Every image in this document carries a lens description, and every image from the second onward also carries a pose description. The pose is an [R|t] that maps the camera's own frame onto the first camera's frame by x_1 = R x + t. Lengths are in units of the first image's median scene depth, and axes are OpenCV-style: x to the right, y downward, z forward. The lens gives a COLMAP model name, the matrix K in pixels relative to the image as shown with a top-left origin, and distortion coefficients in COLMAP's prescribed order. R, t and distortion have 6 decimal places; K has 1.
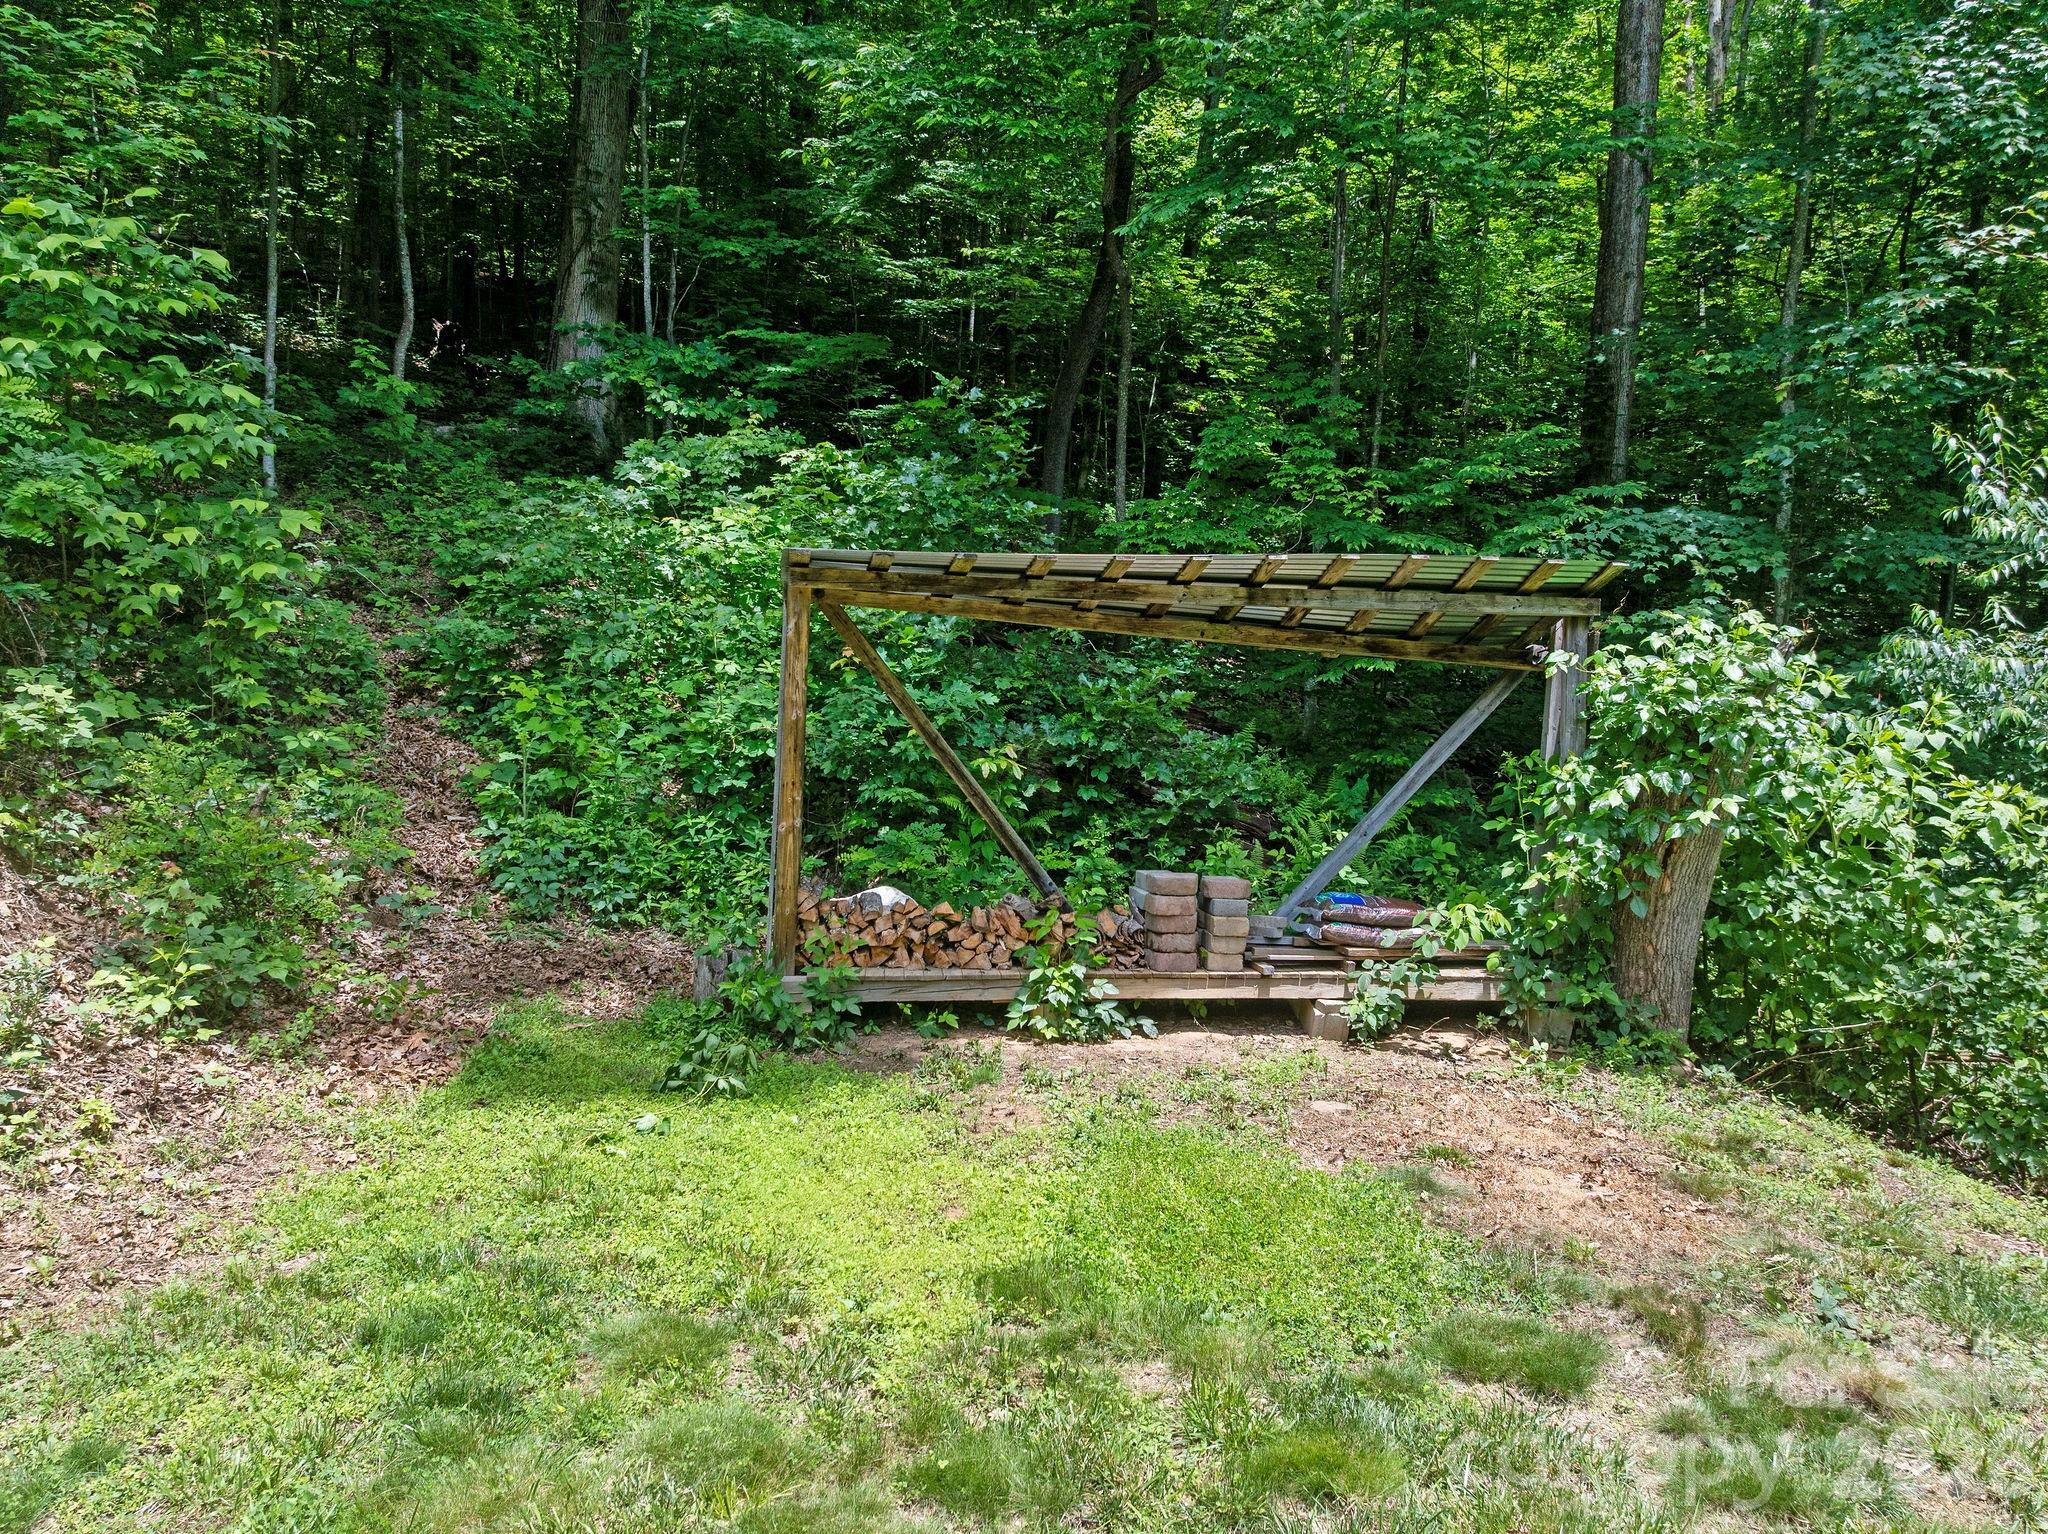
lens RADIAL K [[1444.7, 0, 1024.4], [0, 1444.7, 766.8], [0, 0, 1]] dist [-0.008830, -0.001548]
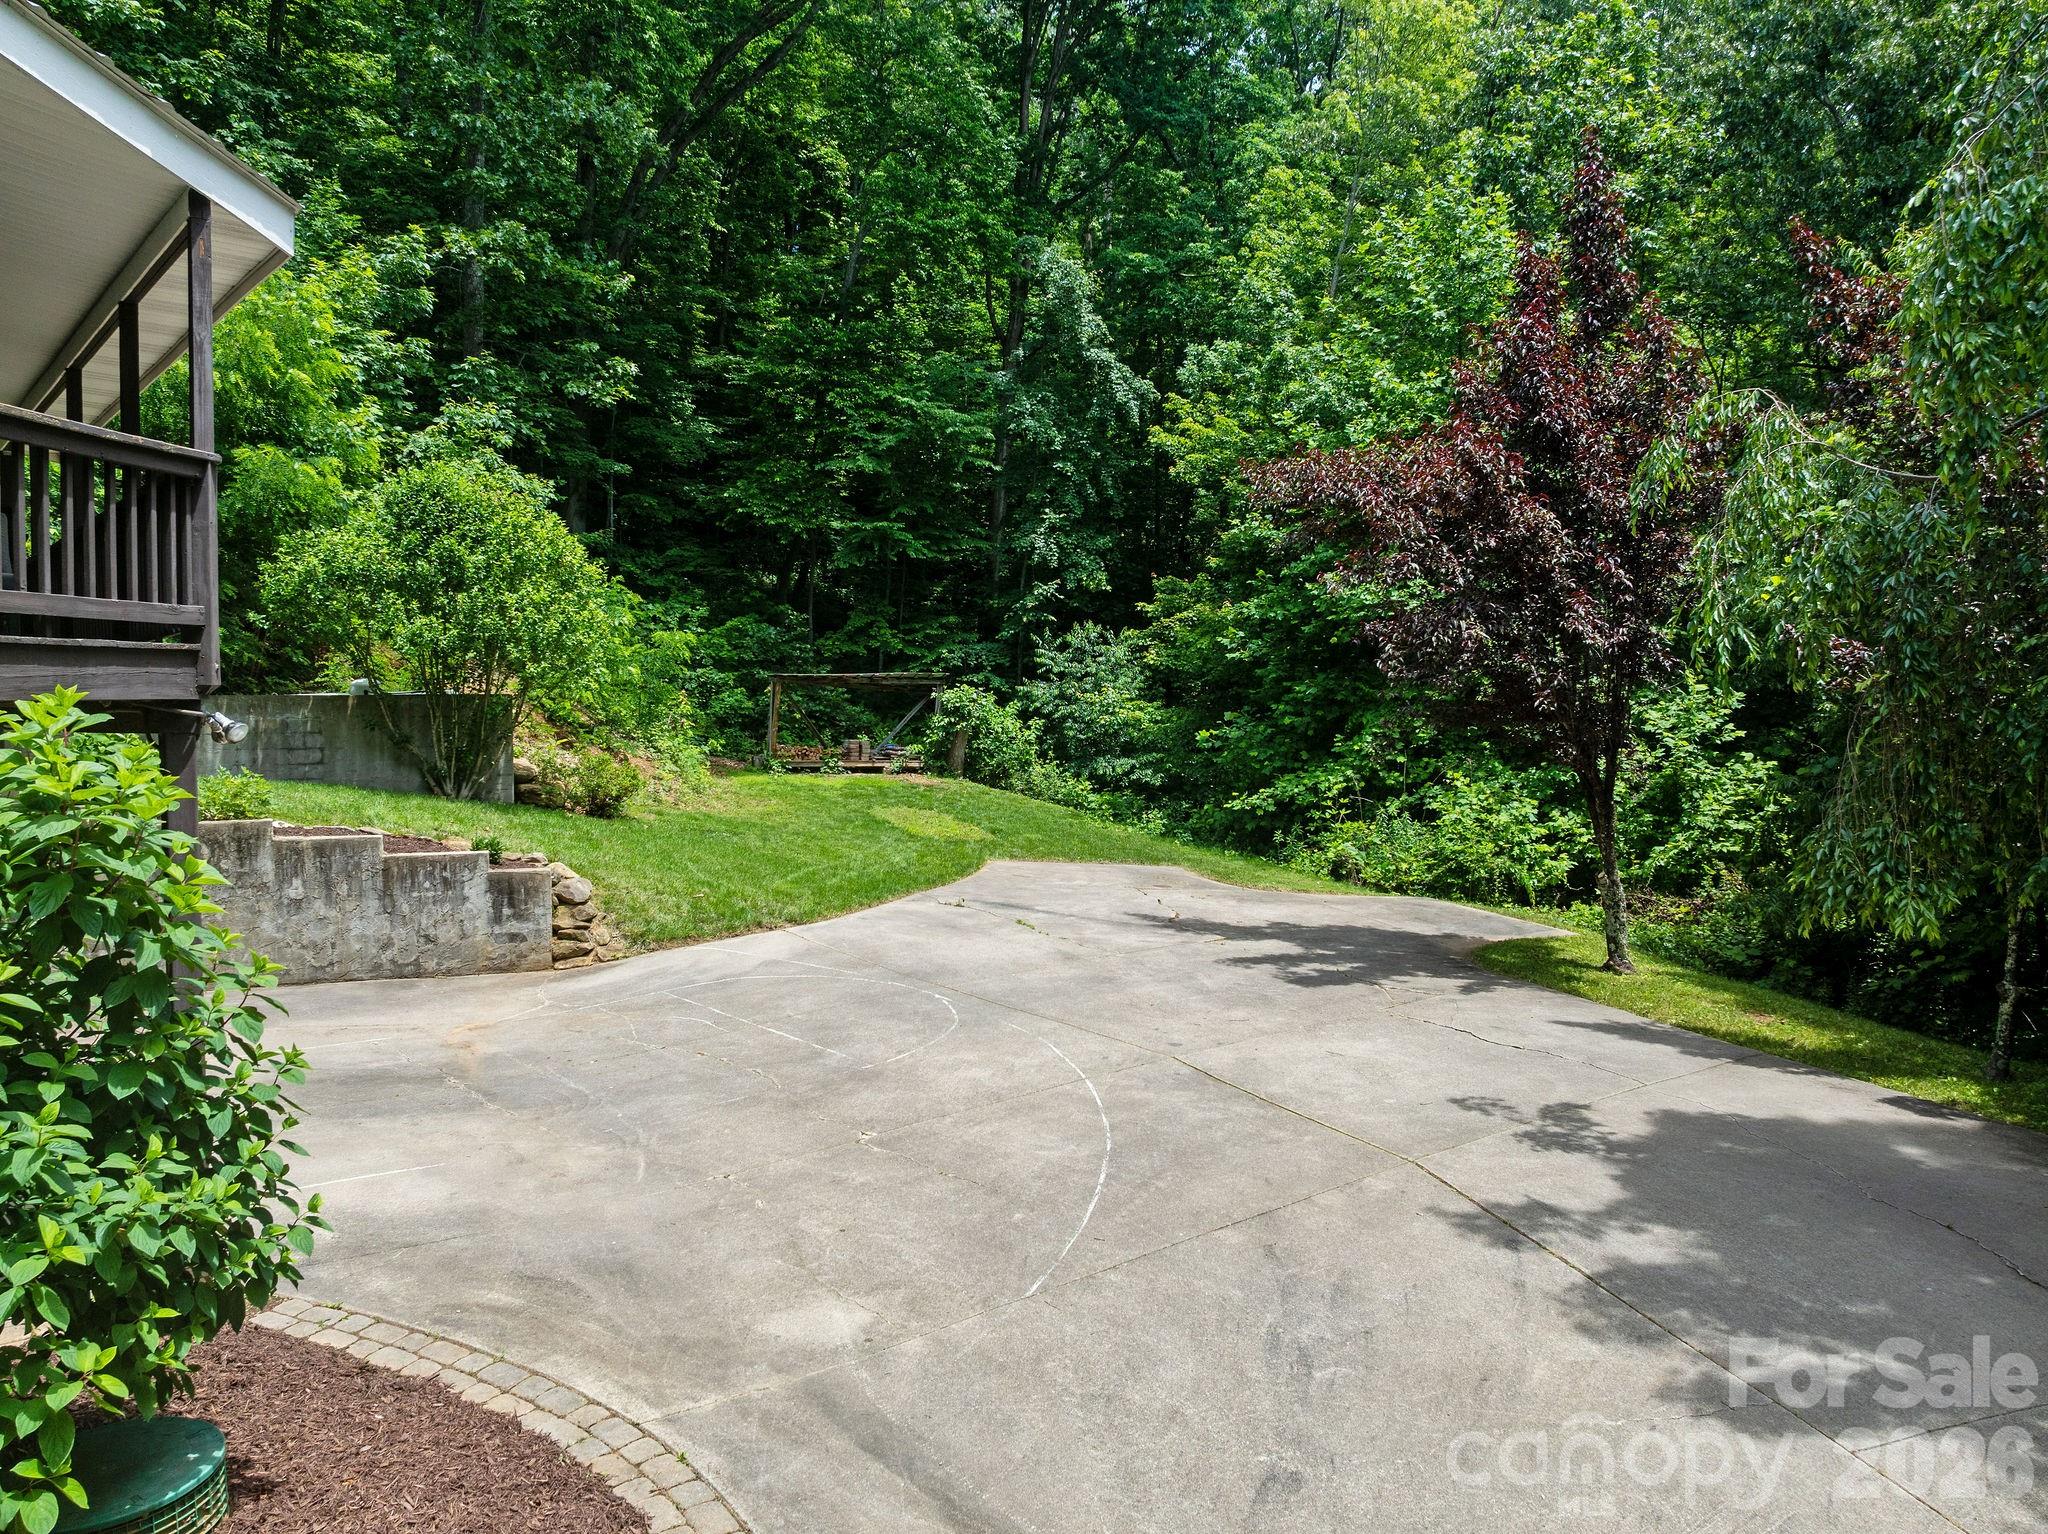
lens RADIAL K [[1444.7, 0, 1022.1], [0, 1444.7, 762.2], [0, 0, 1]] dist [-0.008830, -0.001548]
pose [[0.955315, -0.014747, 0.295221, -0.752845], [-0.000272, 0.998710, 0.050771, -0.090214], [-0.295589, -0.048583, 0.954079, -3.597030]]
